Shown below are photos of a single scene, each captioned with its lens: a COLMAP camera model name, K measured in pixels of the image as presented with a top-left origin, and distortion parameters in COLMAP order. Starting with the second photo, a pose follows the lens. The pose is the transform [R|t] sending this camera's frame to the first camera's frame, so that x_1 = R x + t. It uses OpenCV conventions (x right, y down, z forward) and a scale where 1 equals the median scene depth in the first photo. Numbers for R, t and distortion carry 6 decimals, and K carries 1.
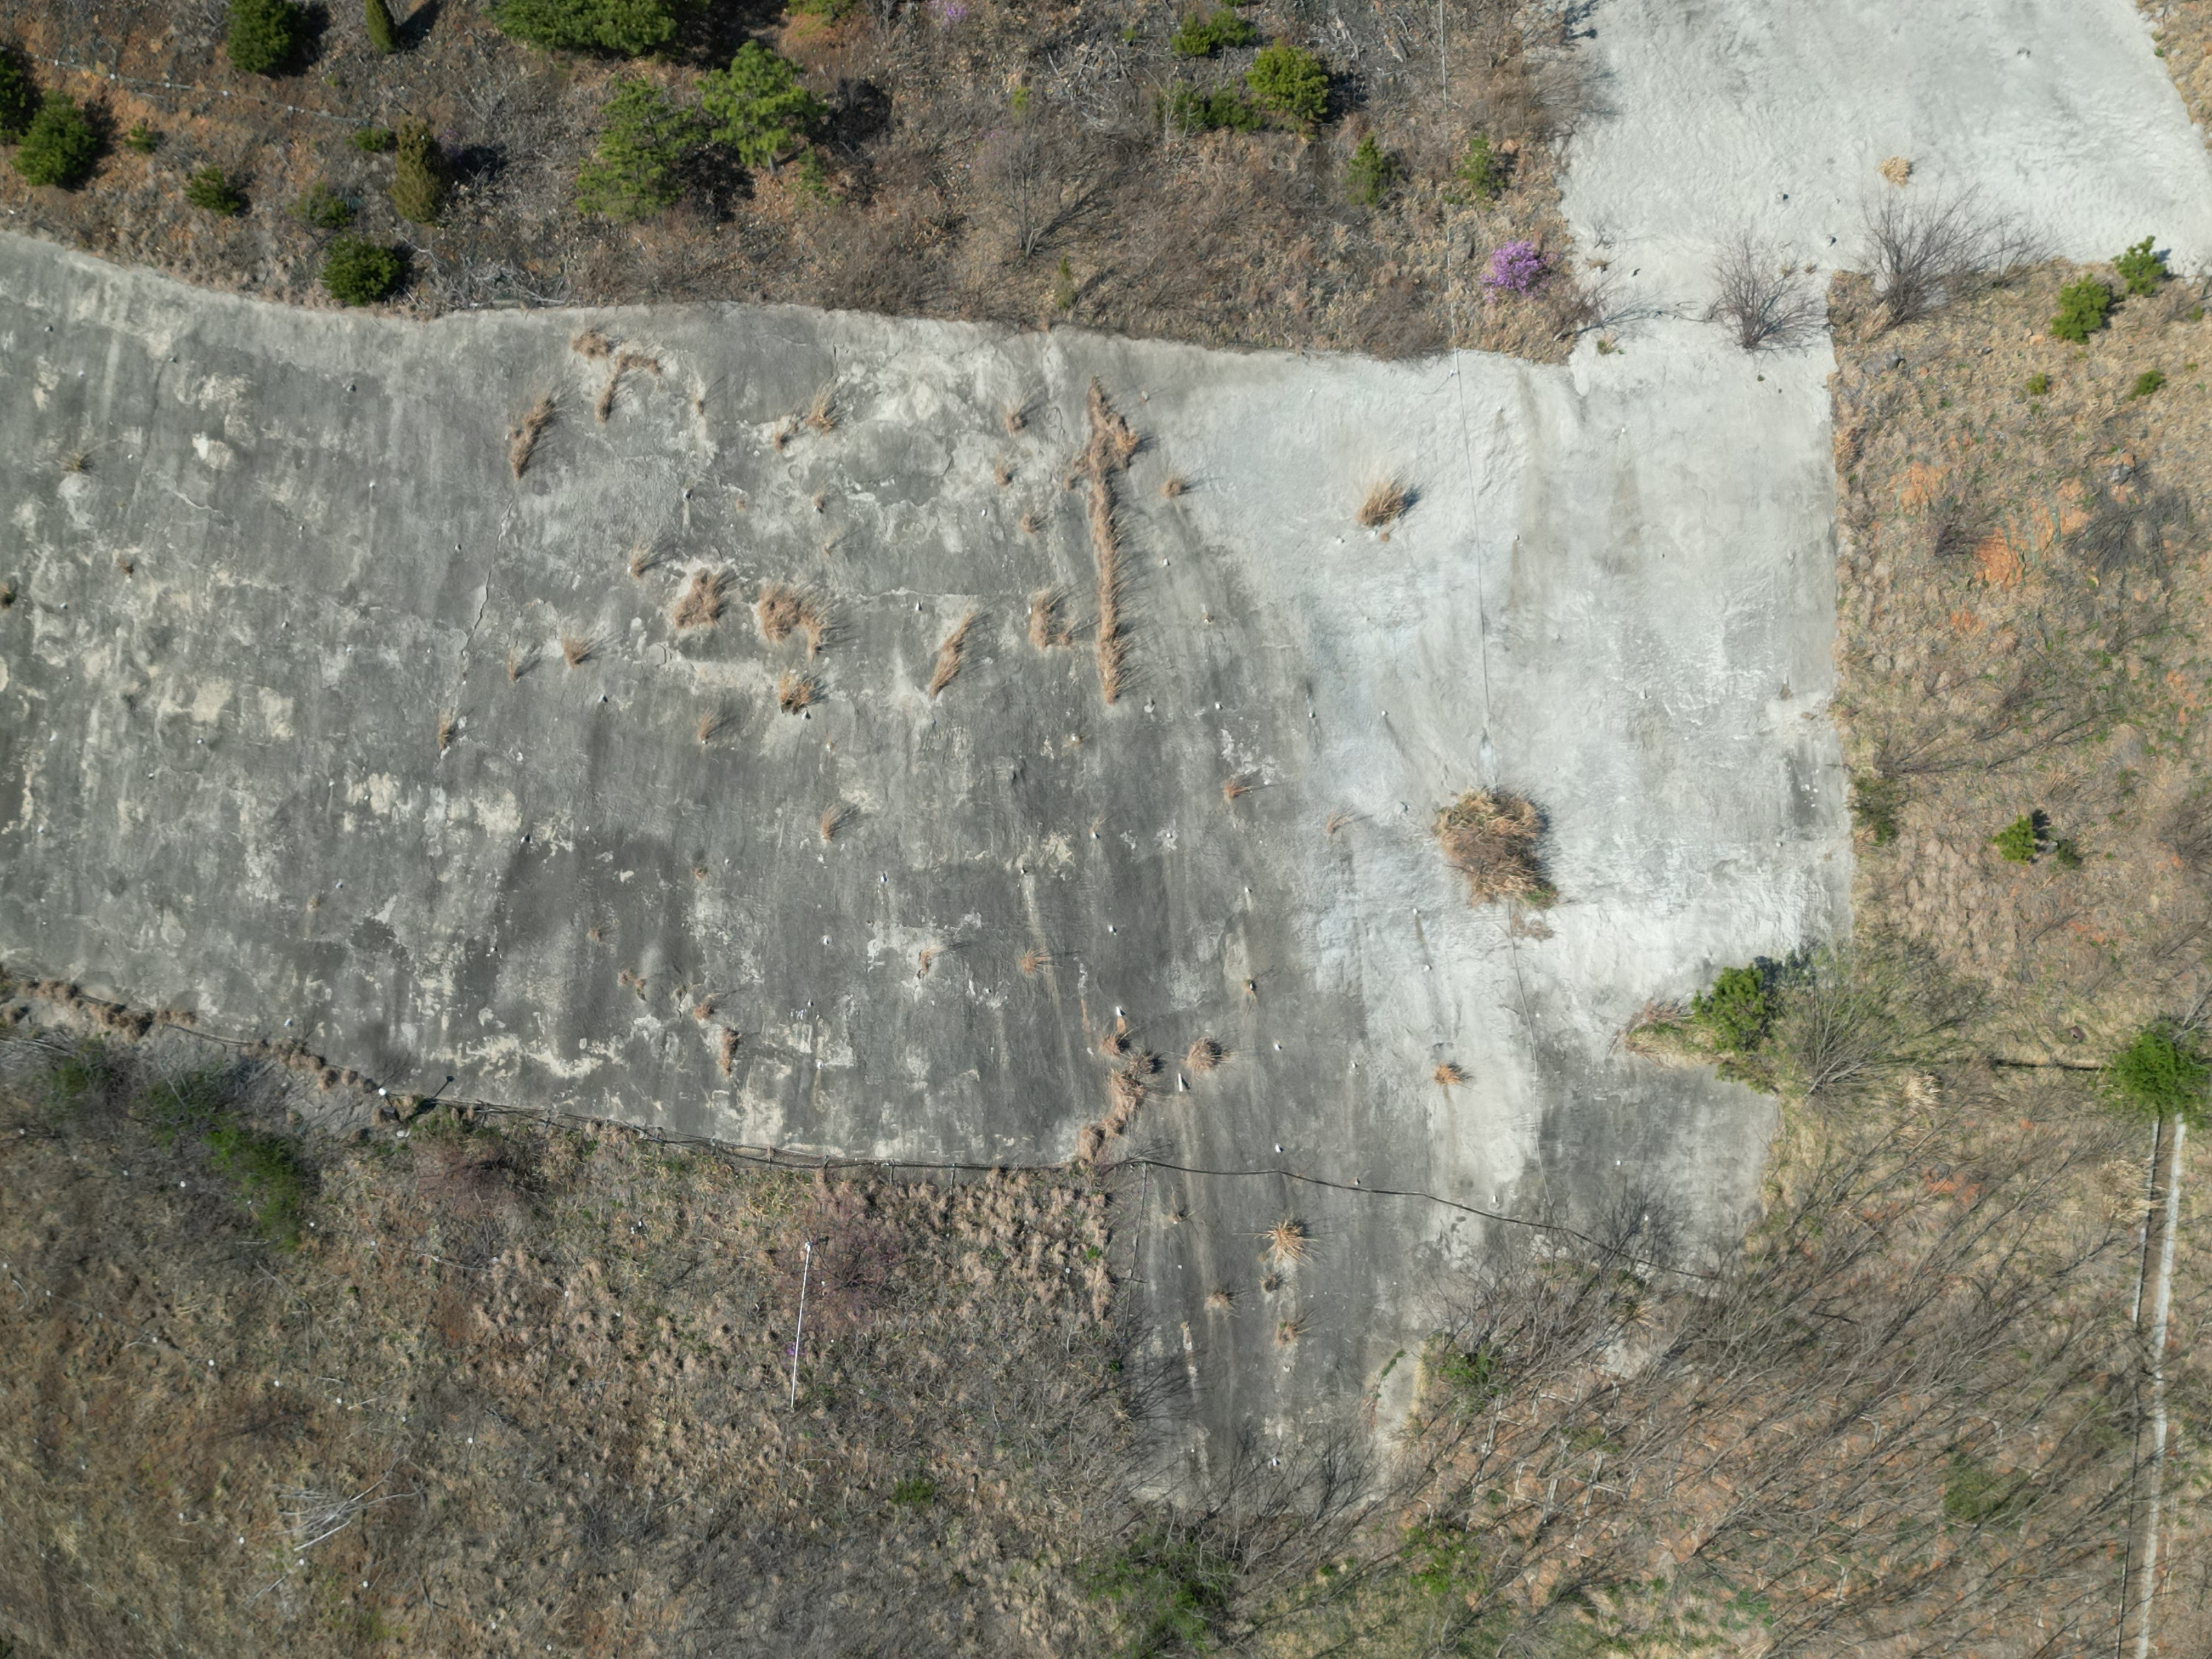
lens RADIAL K [[2035.7, 0, 1106.0], [0, 2035.7, 829.5], [0, 0, 1]] dist [0.125723, -0.250920]
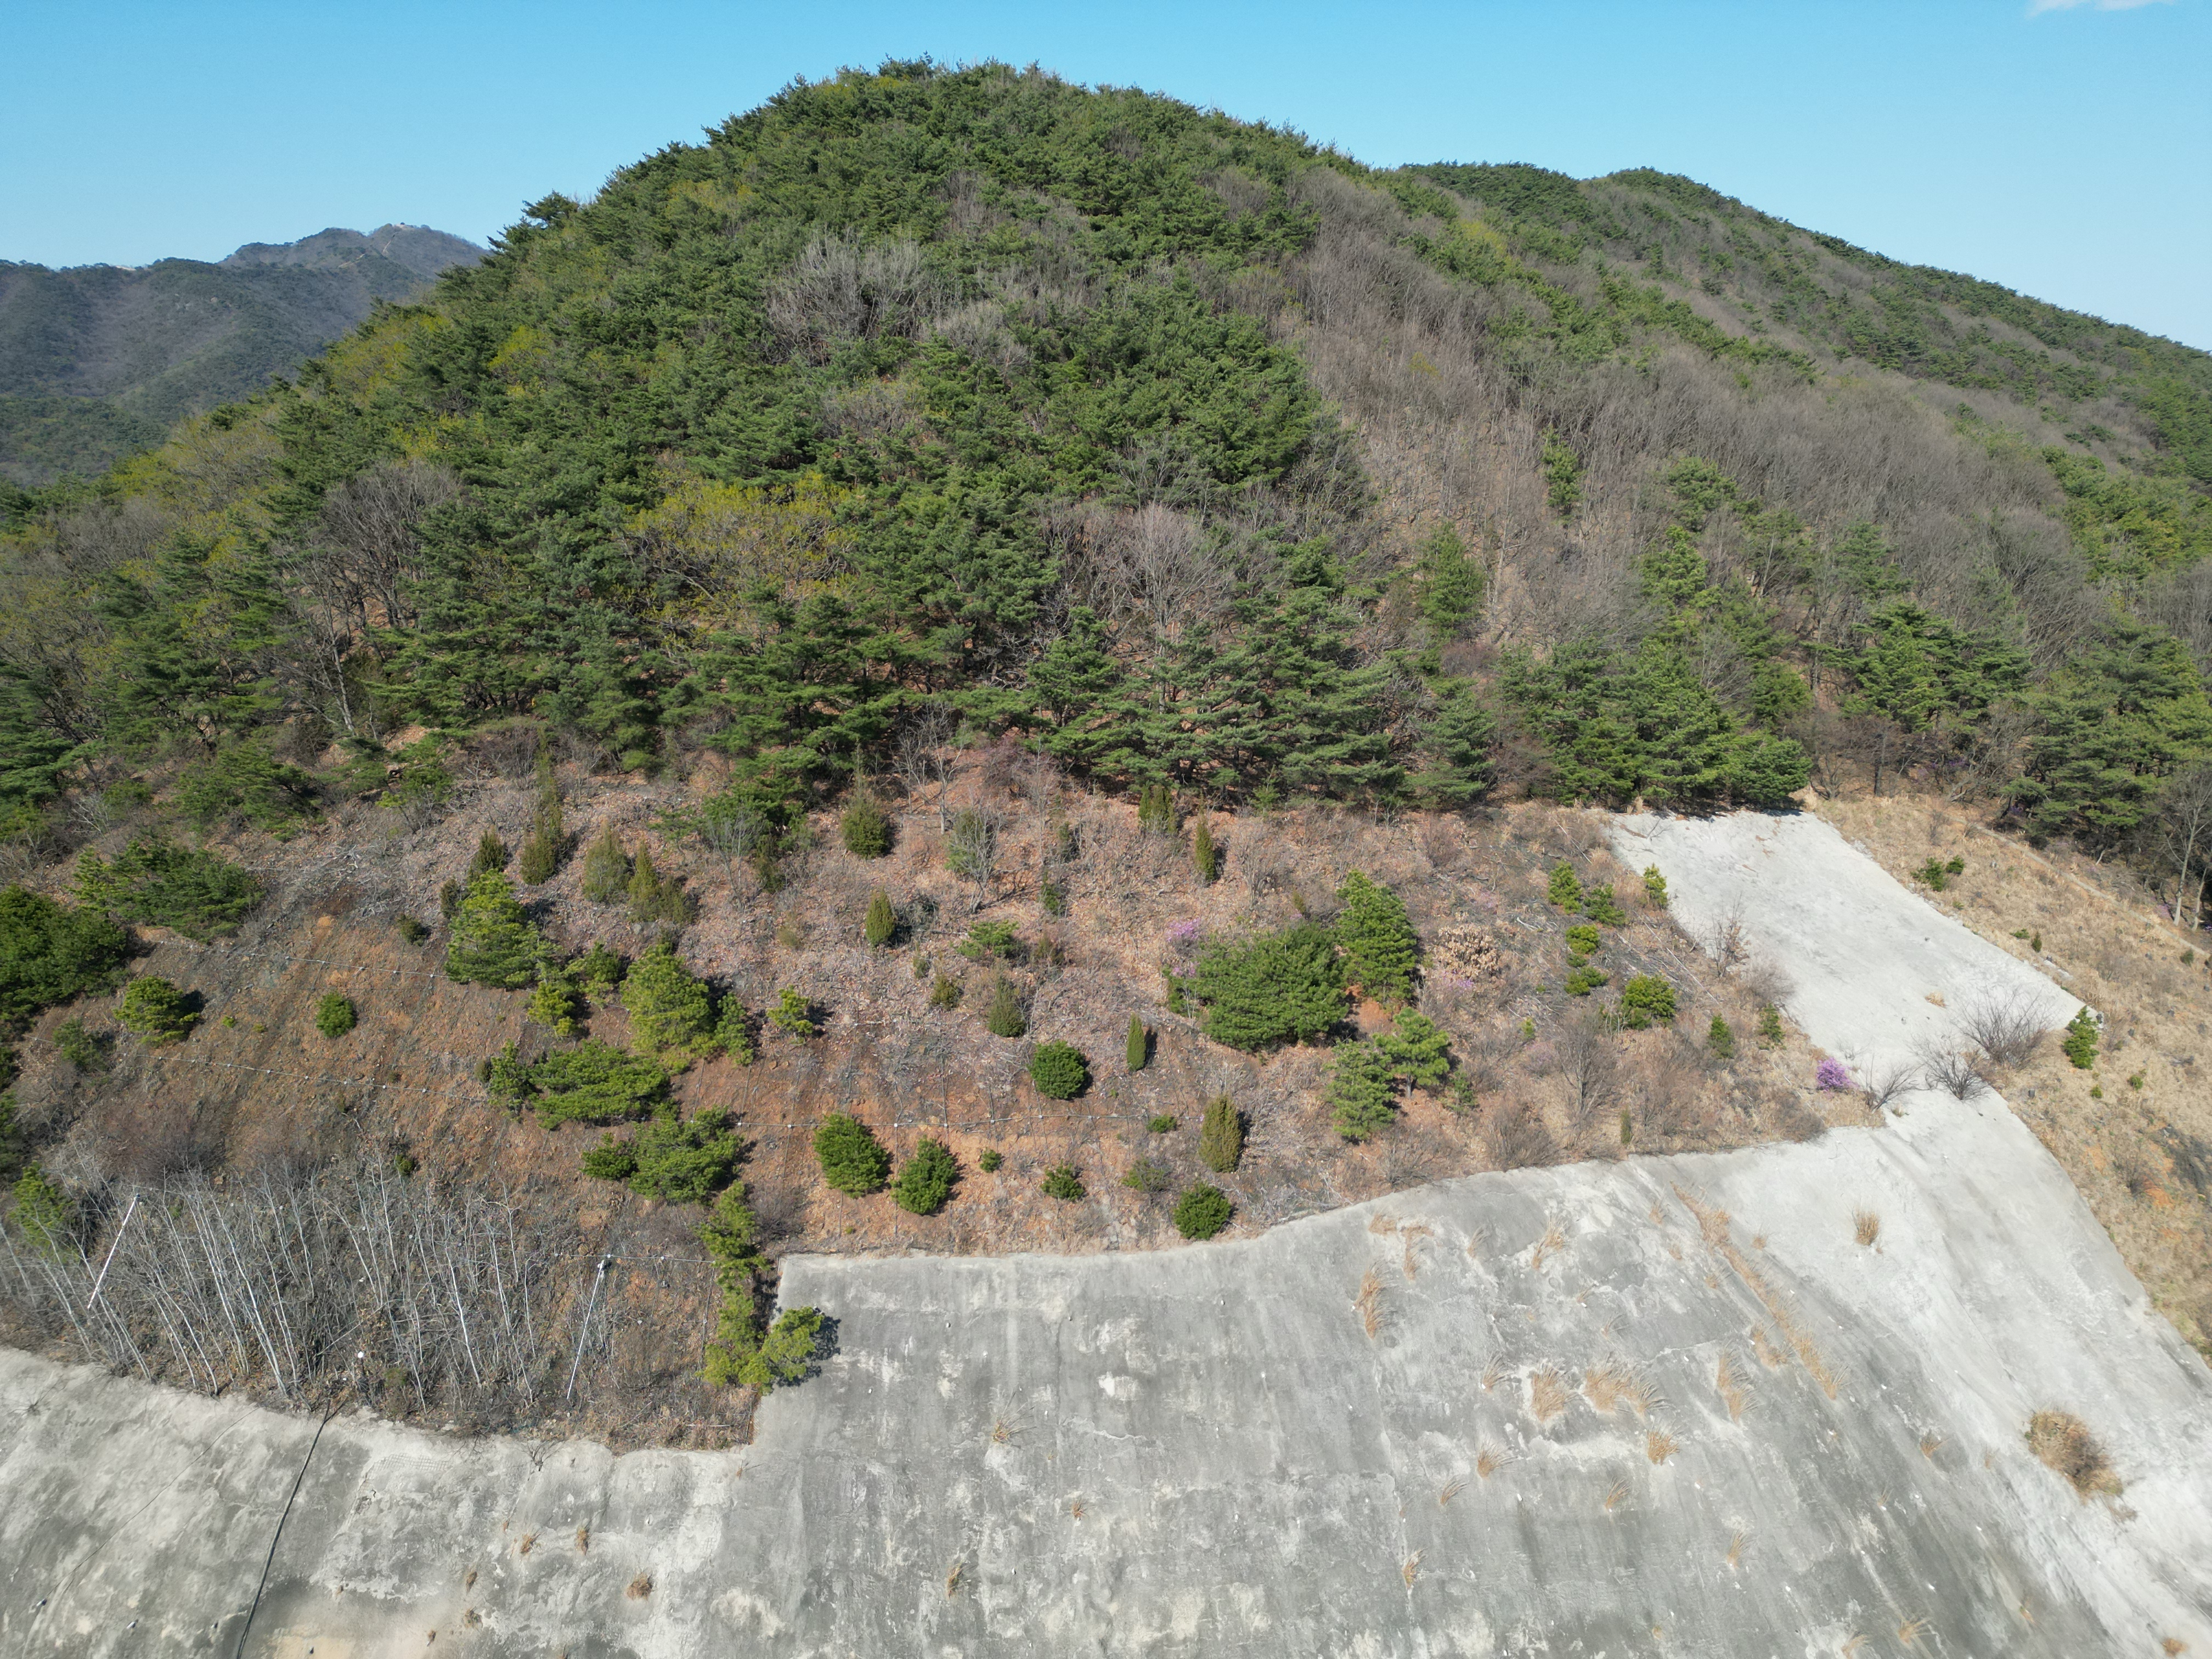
lens RADIAL K [[1551.3, 0, 1104.8], [0, 1551.3, 819.4], [0, 0, 1]] dist [0.076171, -0.074709]
pose [[0.917815, -0.105248, 0.382804, -0.758254], [0.311095, 0.789702, -0.528763, 0.032801], [-0.246649, 0.604395, 0.757543, 0.125221]]
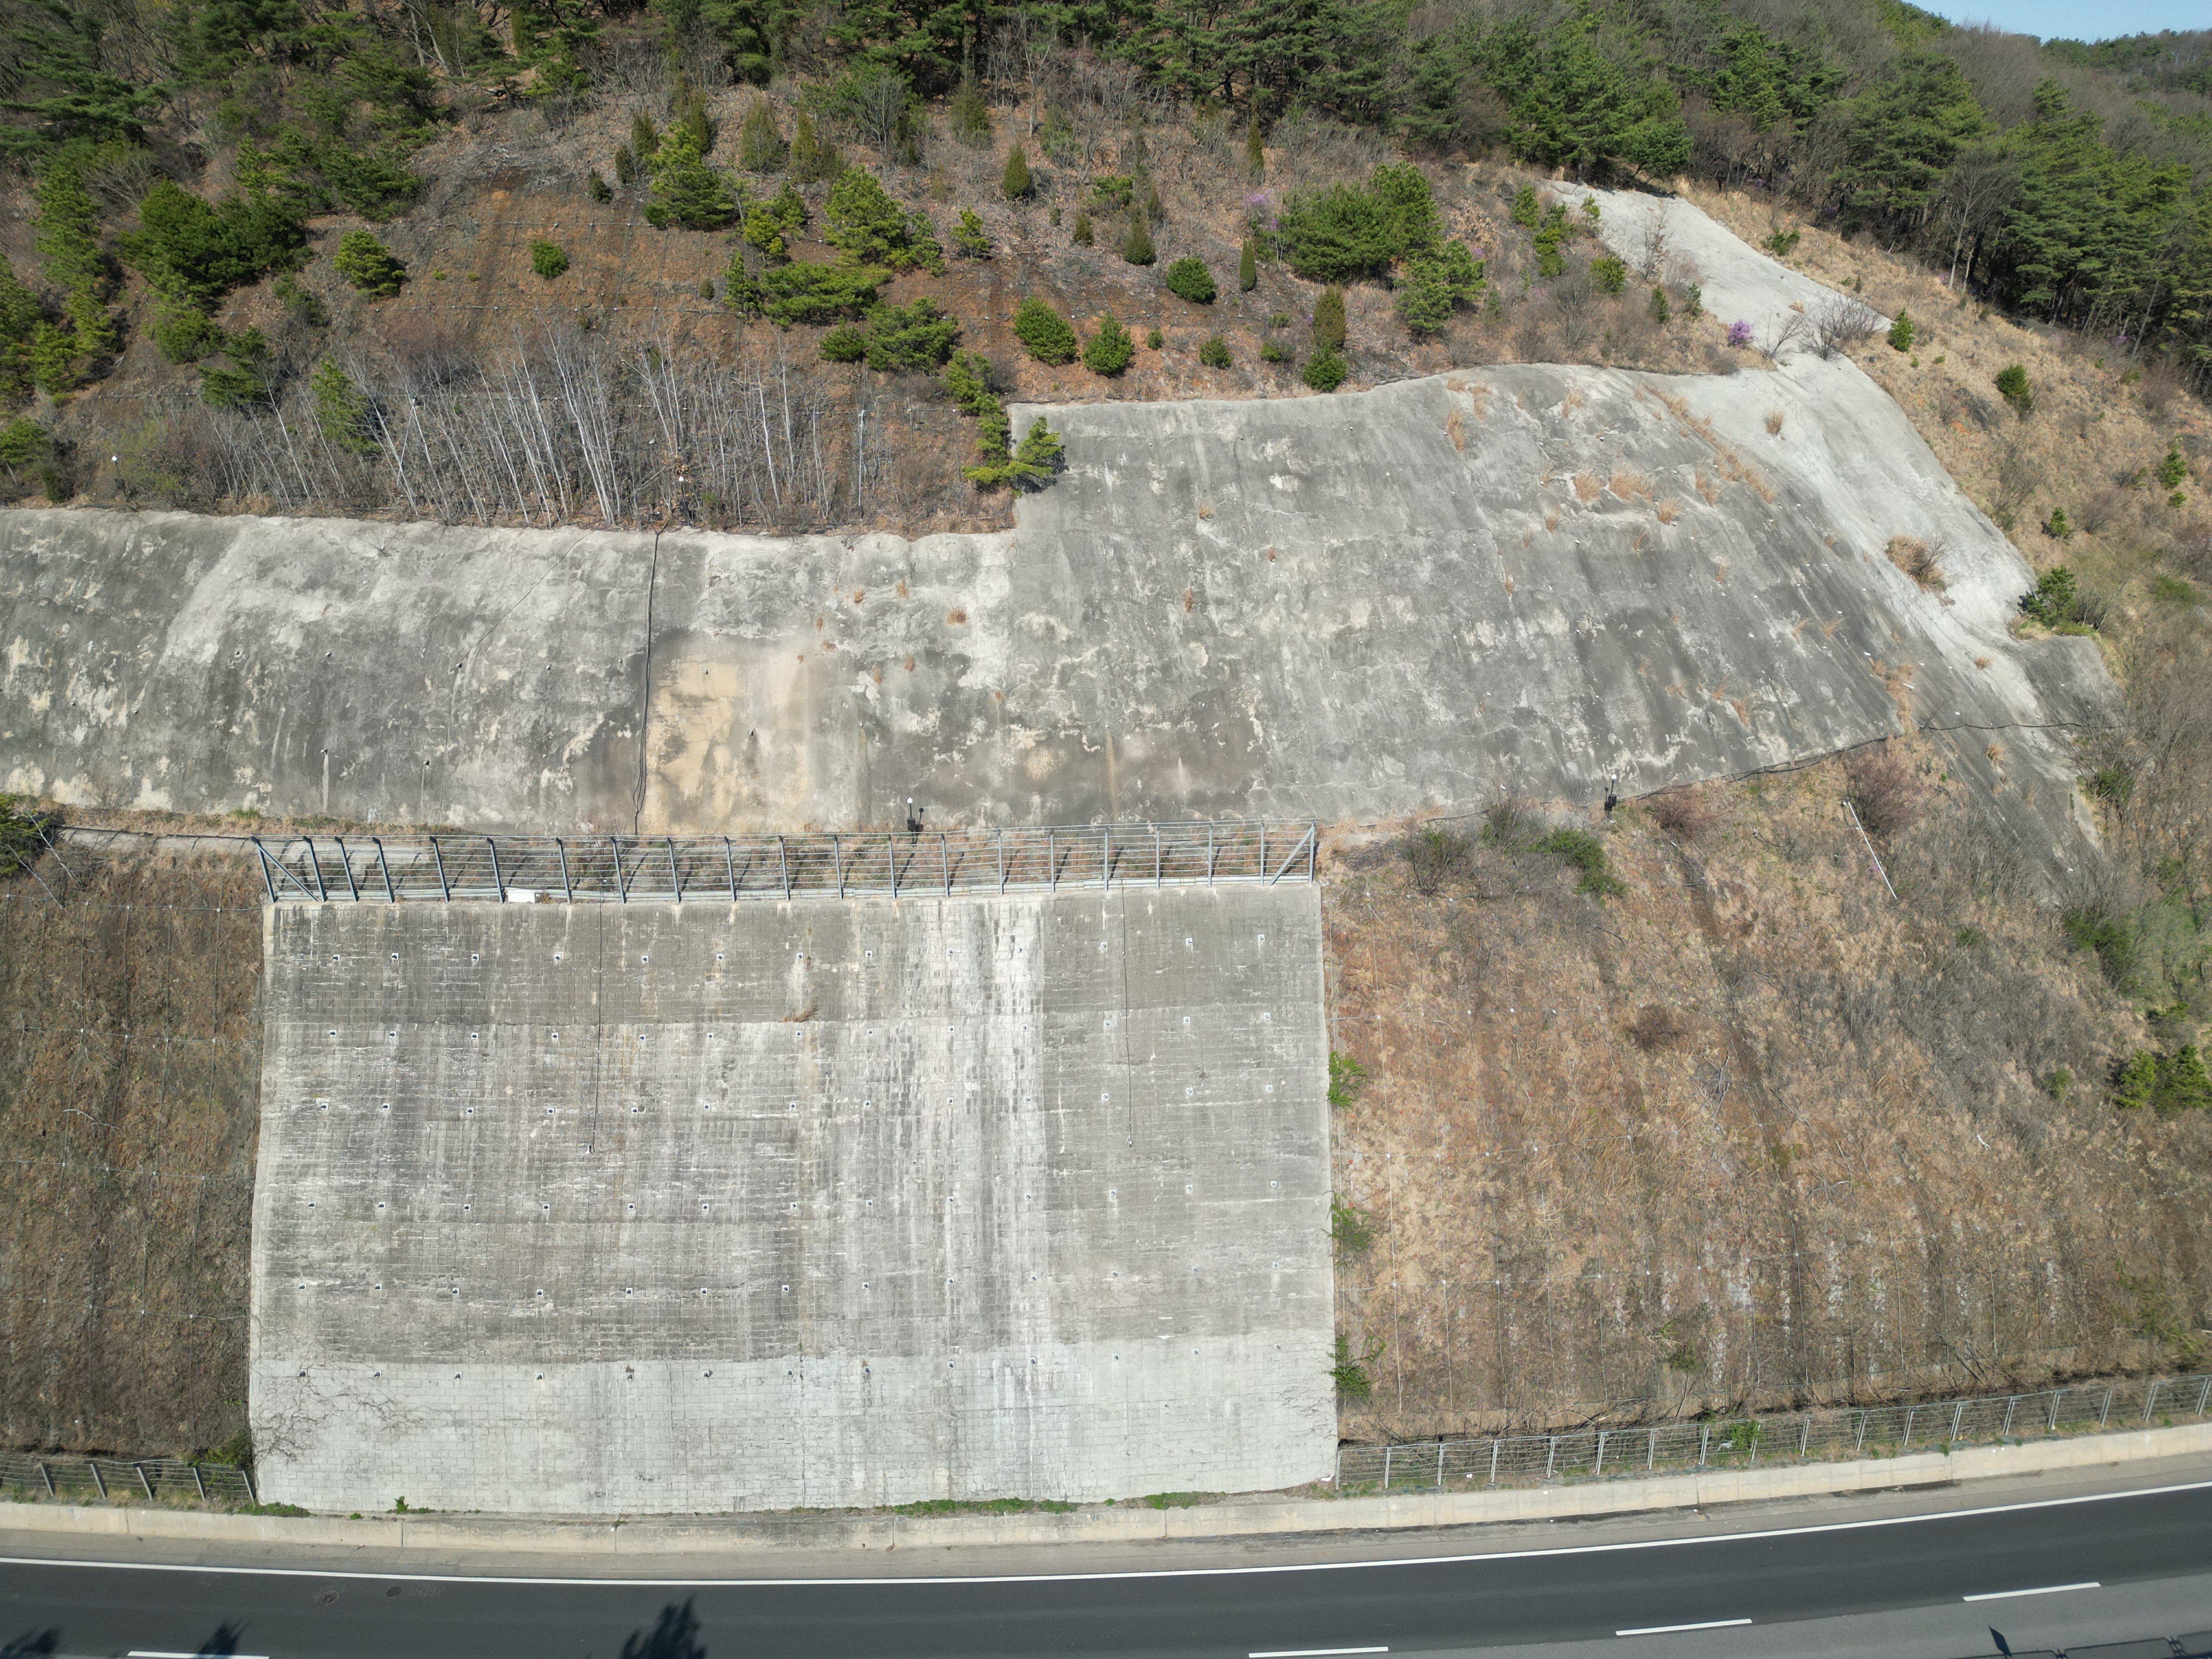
lens RADIAL K [[1542.2, 0, 1119.8], [0, 1542.2, 824.9], [0, 0, 1]] dist [0.076821, -0.078573]
pose [[0.828566, -0.239152, 0.506246, -1.193880], [0.437038, 0.841427, -0.317803, 0.348749], [-0.349966, 0.484570, 0.801696, 0.243203]]
